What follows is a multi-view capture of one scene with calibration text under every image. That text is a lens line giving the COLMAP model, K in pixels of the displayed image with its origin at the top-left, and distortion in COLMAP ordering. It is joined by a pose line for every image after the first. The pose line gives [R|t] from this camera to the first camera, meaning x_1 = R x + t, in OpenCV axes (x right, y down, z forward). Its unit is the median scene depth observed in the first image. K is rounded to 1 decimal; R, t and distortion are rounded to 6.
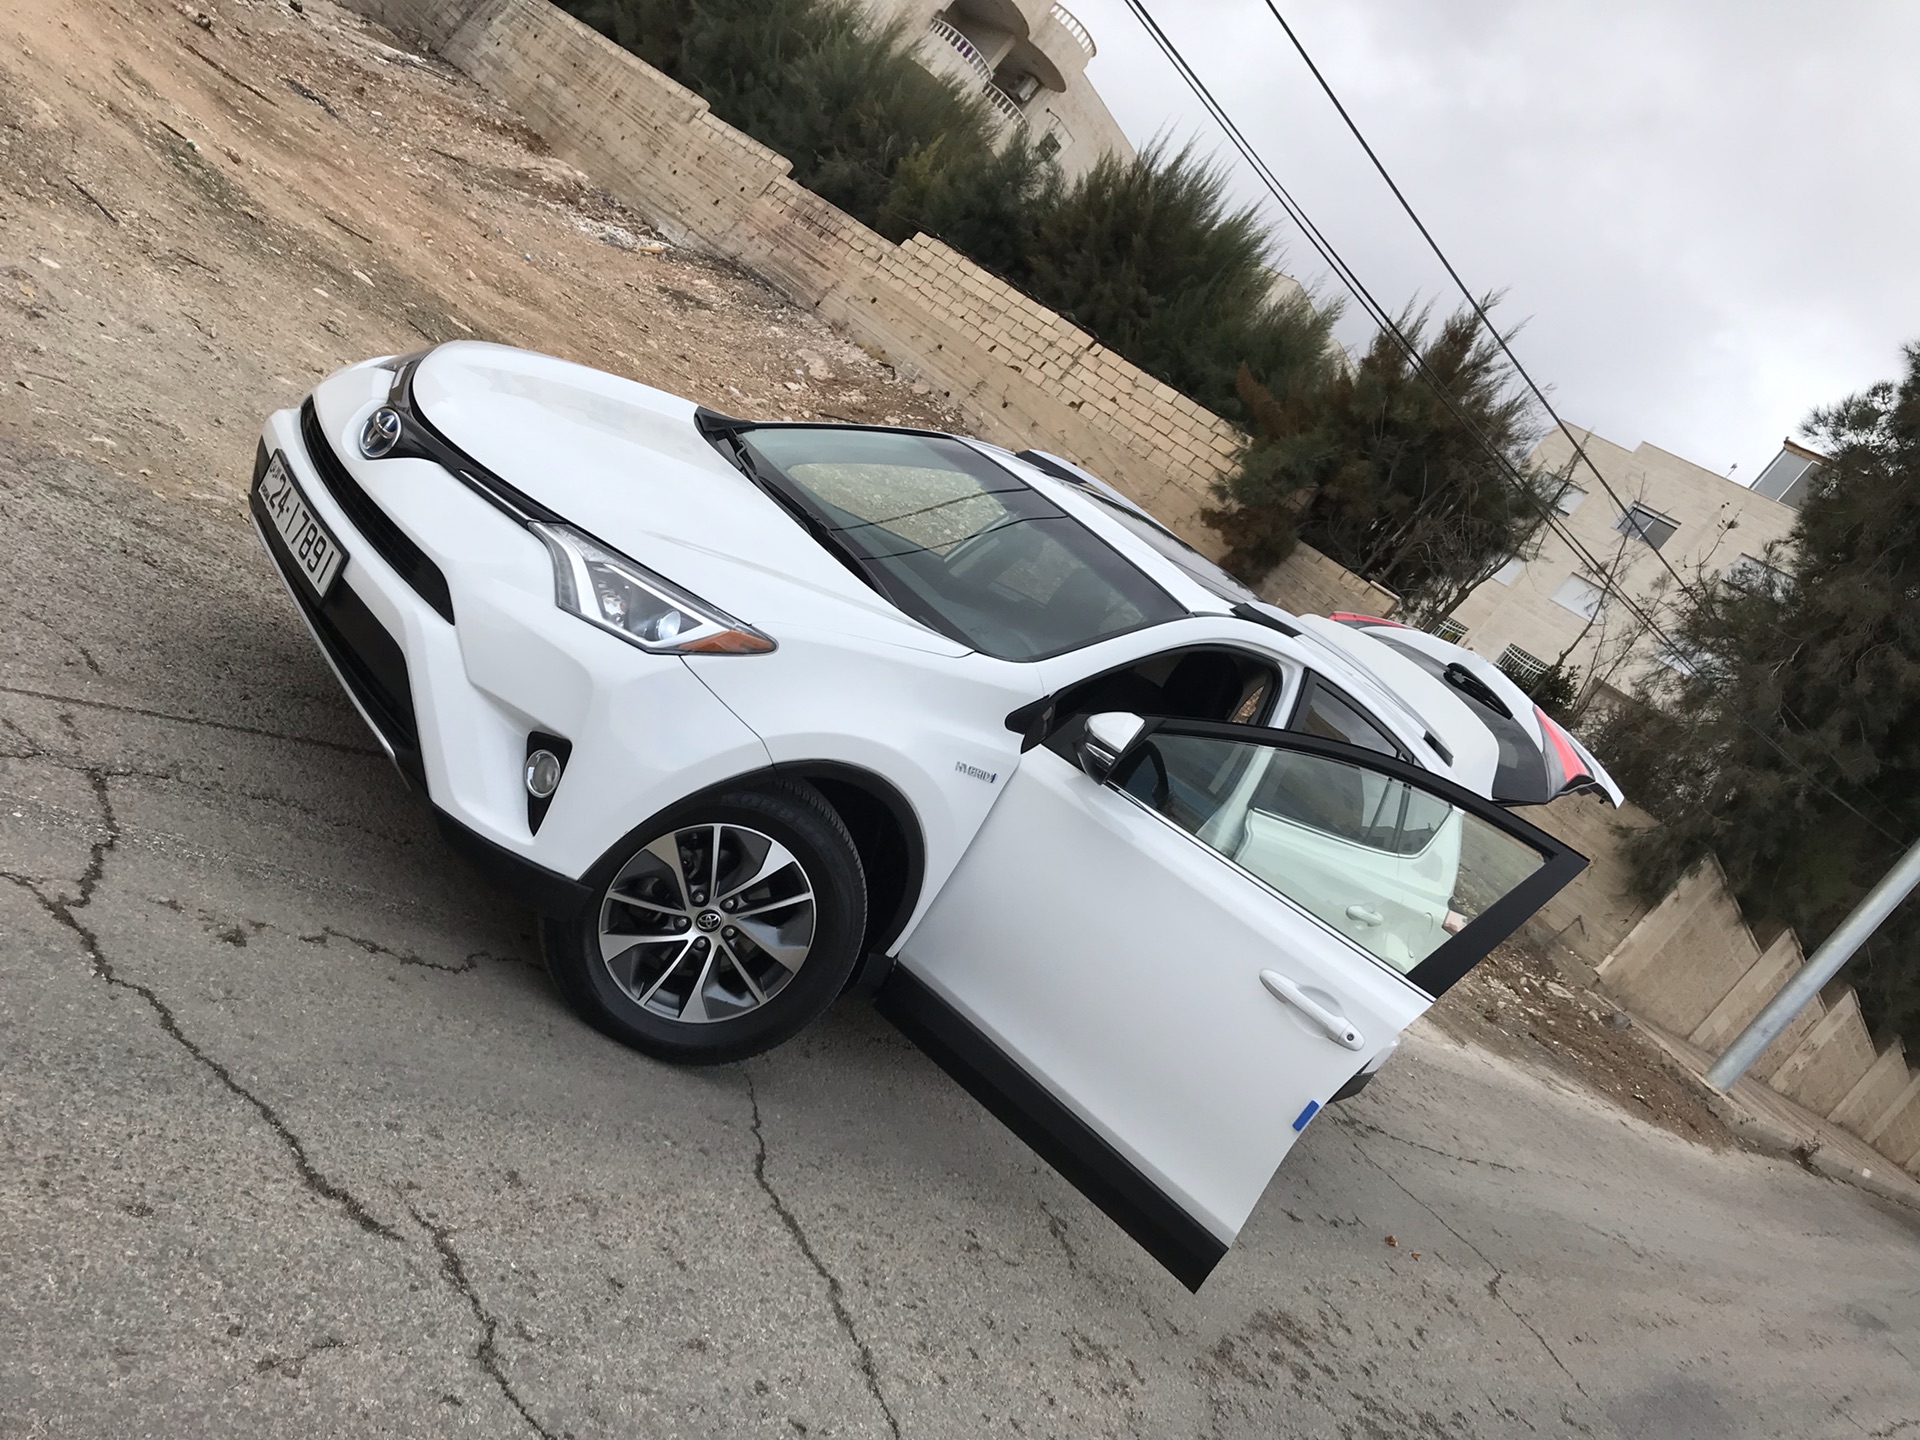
lens RADIAL K [[1569.3, 0, 965.7], [0, 1569.3, 702.4], [0, 0, 1]] dist [0.017257, -0.019320]
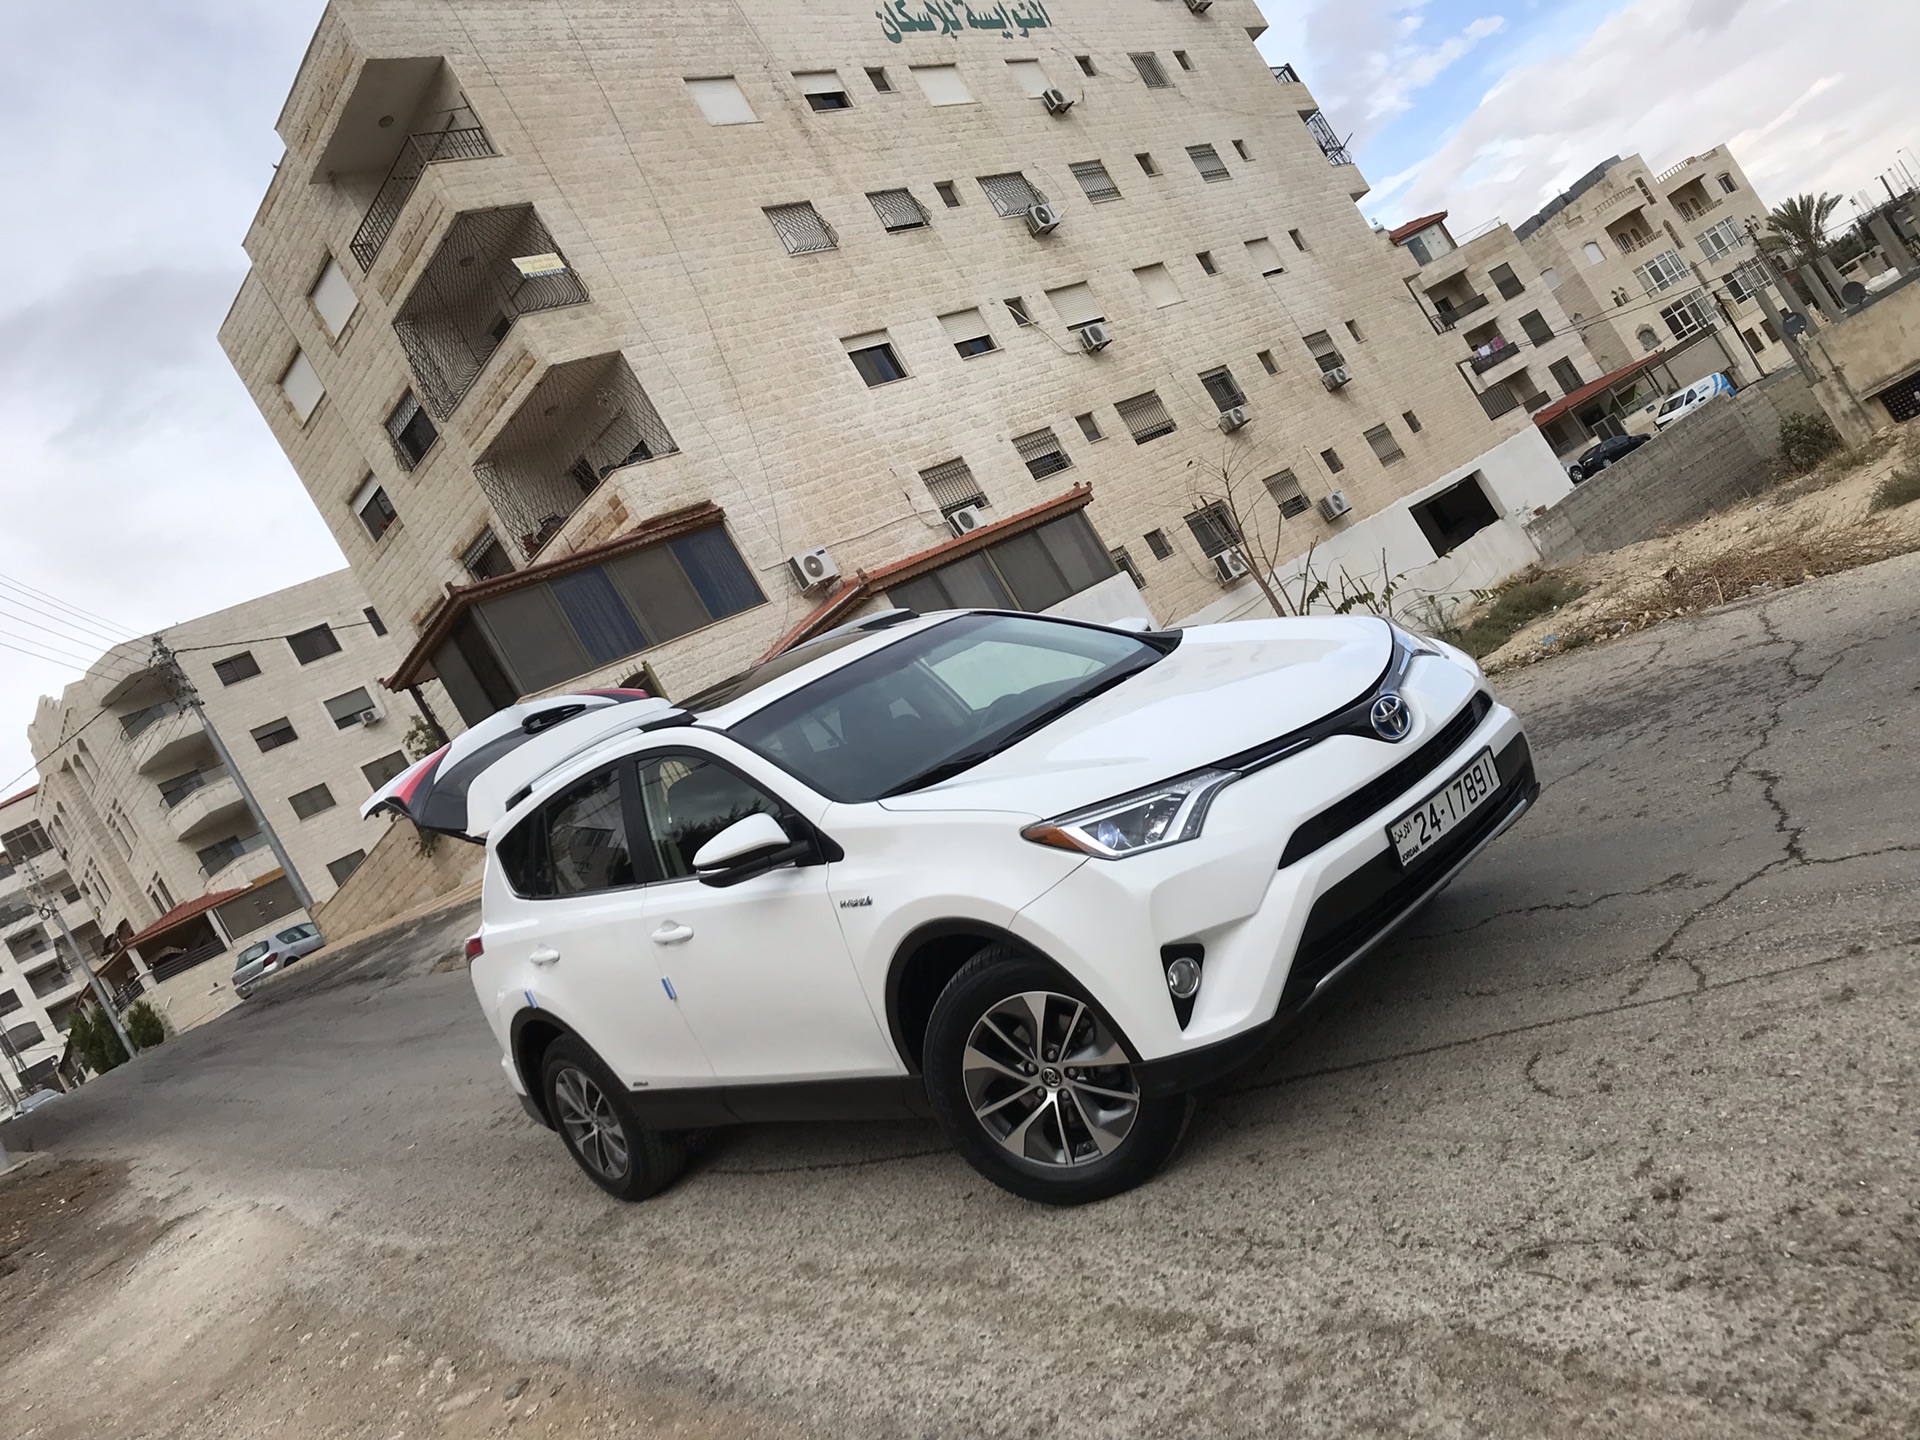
lens RADIAL K [[1569.3, 0, 933.2], [0, 1569.3, 720.6], [0, 0, 1]] dist [0.017257, -0.019320]
pose [[-0.218232, -0.580912, 0.784166, -0.197996], [0.511494, 0.616235, 0.598856, -0.170419], [-0.831113, 0.531786, 0.162650, 0.176904]]
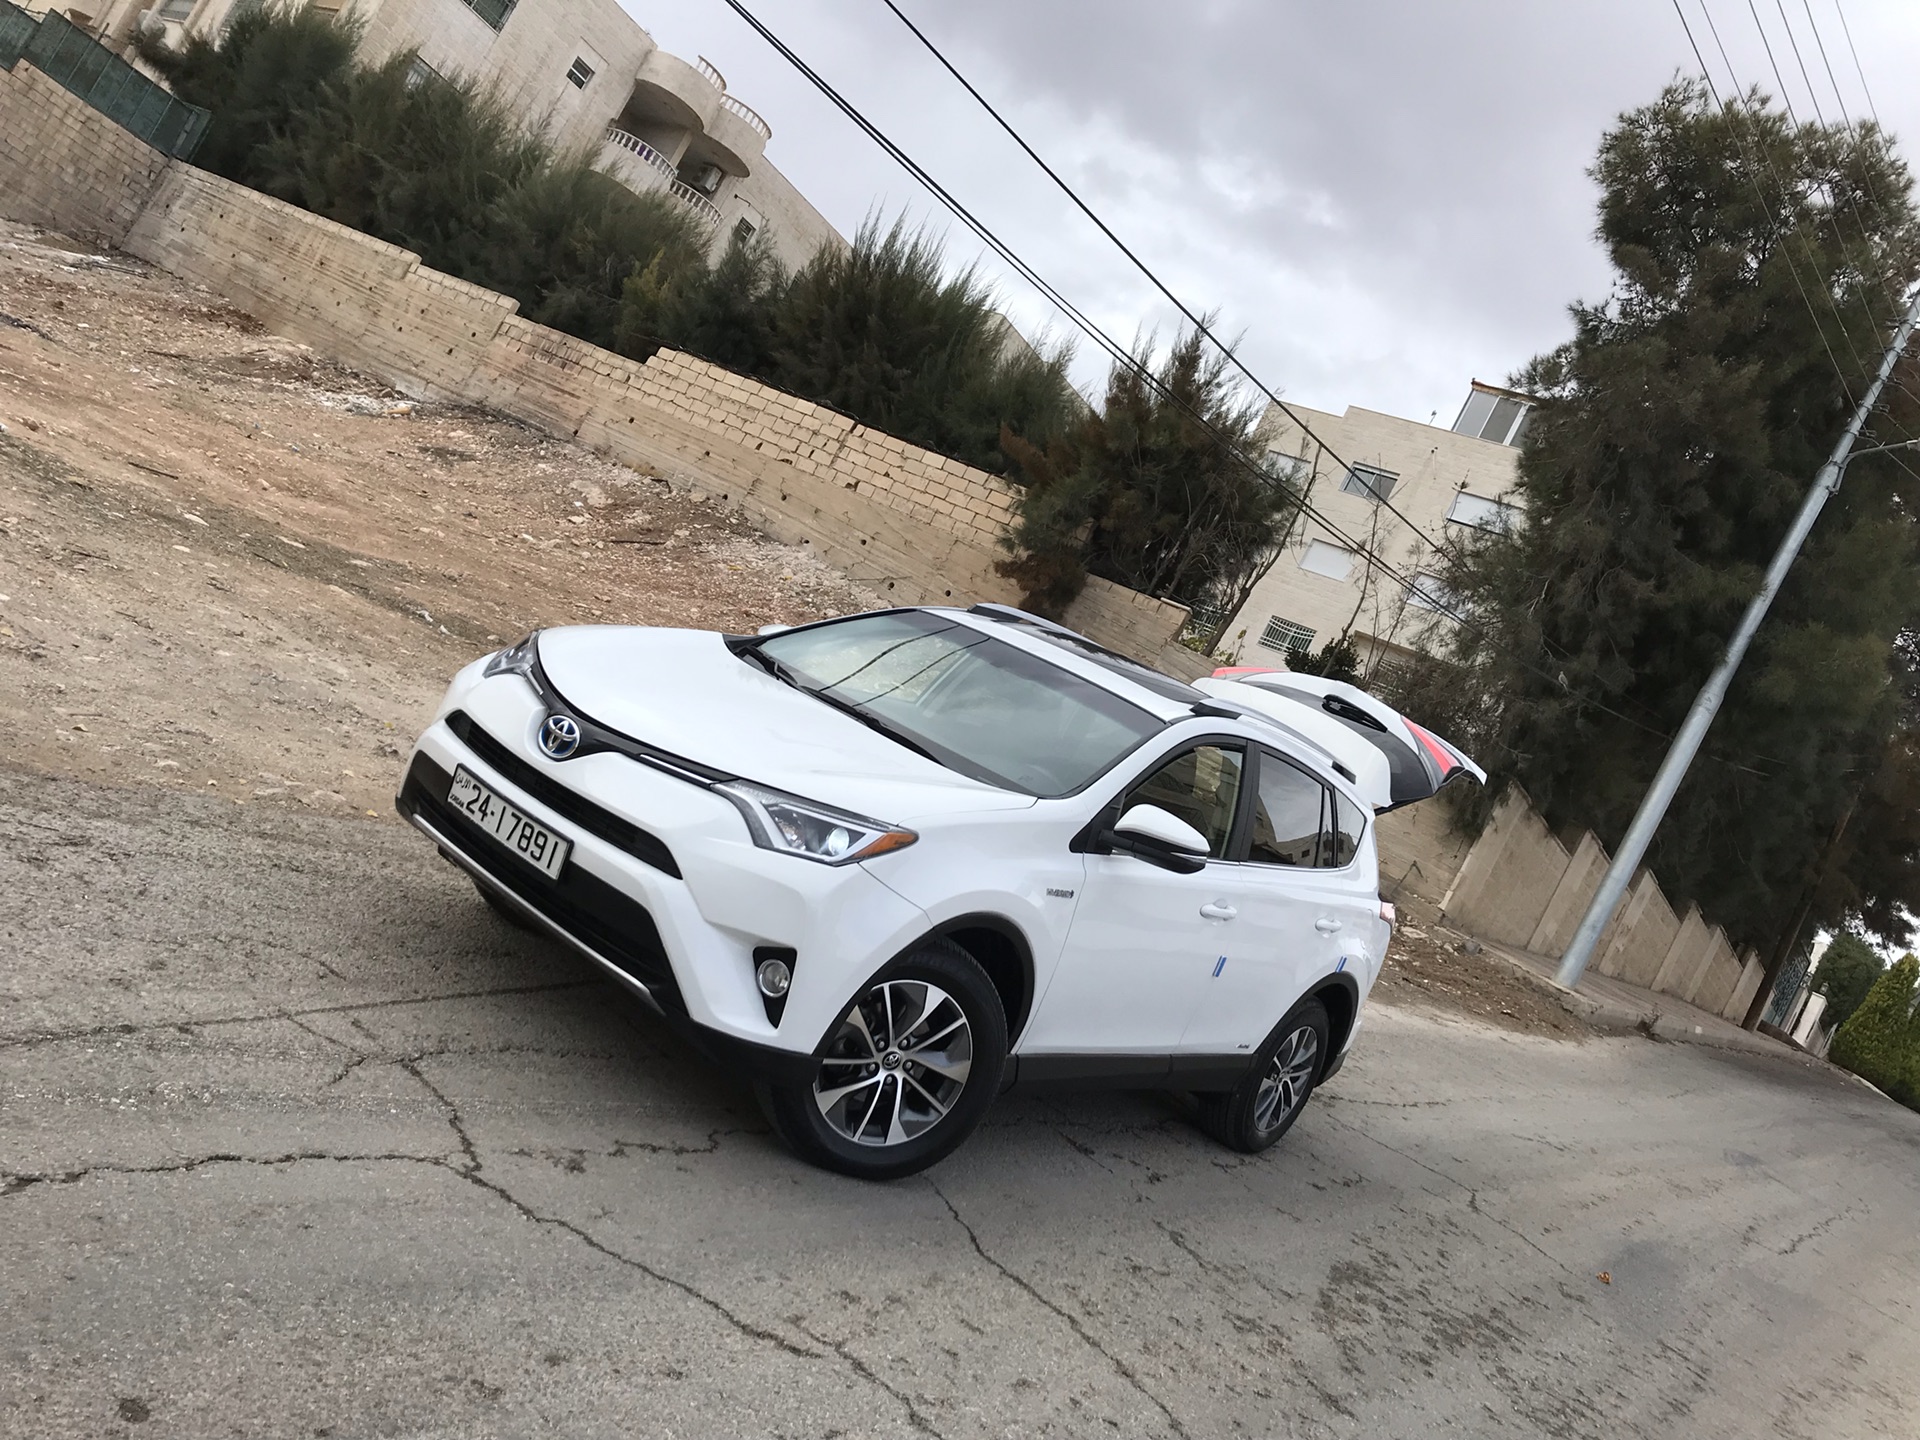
lens RADIAL K [[1569.3, 0, 965.3], [0, 1569.3, 699.7], [0, 0, 1]] dist [0.017257, -0.019320]
pose [[0.968455, -0.206027, 0.140171, -0.037245], [0.210605, 0.977396, -0.018490, -0.017618], [-0.133193, 0.047427, 0.989955, -0.041886]]
